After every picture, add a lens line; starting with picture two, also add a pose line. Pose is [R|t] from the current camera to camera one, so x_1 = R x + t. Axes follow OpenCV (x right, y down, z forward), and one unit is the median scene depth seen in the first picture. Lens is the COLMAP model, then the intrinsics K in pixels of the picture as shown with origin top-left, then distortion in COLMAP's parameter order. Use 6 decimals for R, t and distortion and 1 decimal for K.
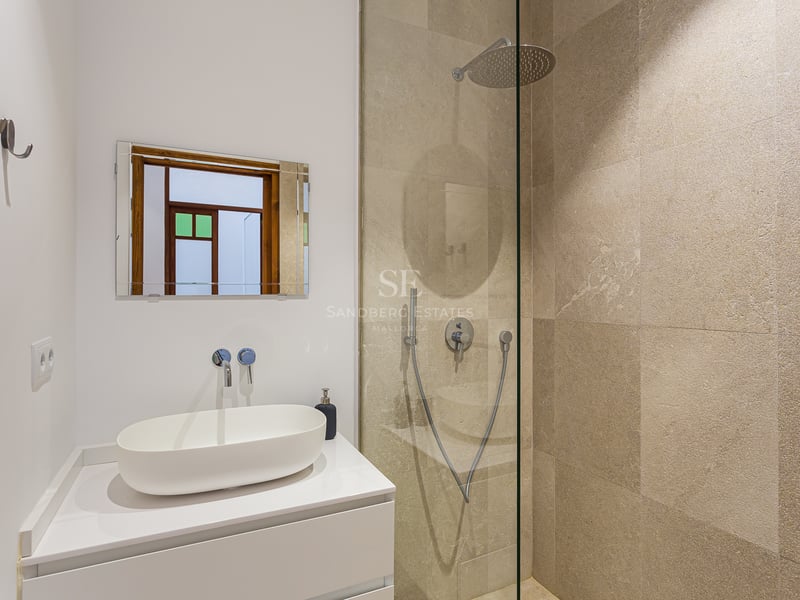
lens RADIAL K [[431.0, 0, 402.5], [0, 431.0, 294.0], [0, 0, 1]] dist [-0.005732, -0.000645]
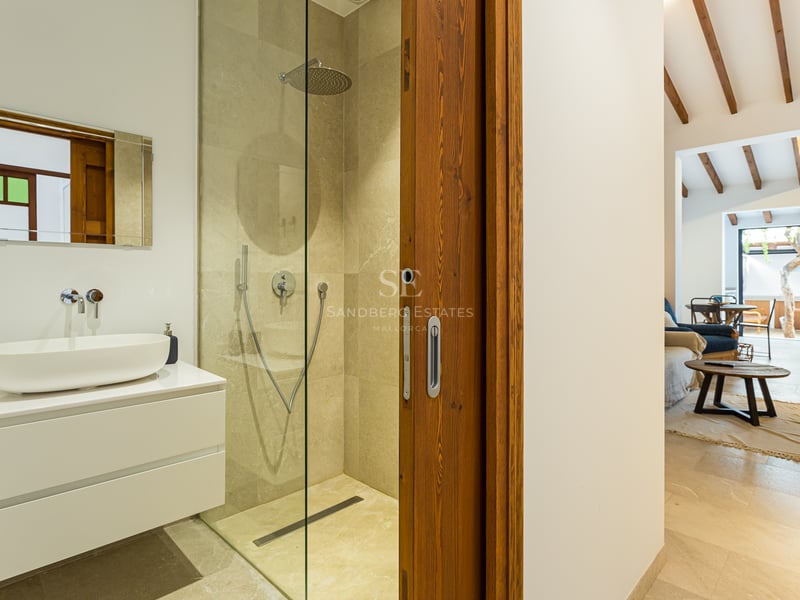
lens RADIAL K [[445.9, 0, 395.6], [0, 445.9, 284.8], [0, 0, 1]] dist [-0.007316, 0.001389]
pose [[0.951016, -0.000420, 0.309142, 0.039665], [0.000133, 1.000000, 0.000950, 0.097198], [-0.309143, -0.000862, 0.951015, -0.353209]]
